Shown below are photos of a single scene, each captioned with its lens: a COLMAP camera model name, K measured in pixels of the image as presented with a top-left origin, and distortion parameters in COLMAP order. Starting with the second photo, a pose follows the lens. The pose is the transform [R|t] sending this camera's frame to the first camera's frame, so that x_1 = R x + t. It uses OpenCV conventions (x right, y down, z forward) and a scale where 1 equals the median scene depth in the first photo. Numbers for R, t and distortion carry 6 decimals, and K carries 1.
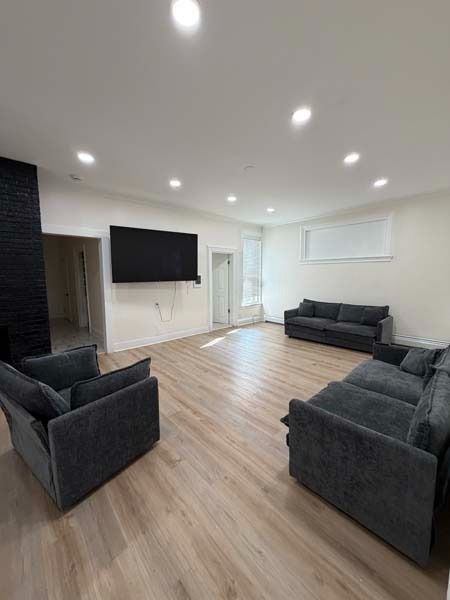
lens RADIAL K [[231.7, 0, 210.5], [0, 231.7, 298.6], [0, 0, 1]] dist [-0.000100, 0.000013]
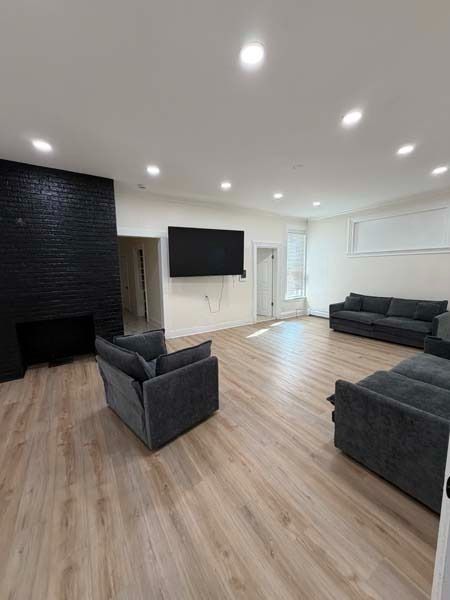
lens RADIAL K [[235.6, 0, 213.4], [0, 235.6, 298.5], [0, 0, 1]] dist [-0.000663, -0.000136]
pose [[0.989744, 0.008880, -0.142575, -0.070012], [-0.005396, 0.999678, 0.024803, 0.009466], [0.142750, -0.023779, 0.989473, -0.165878]]
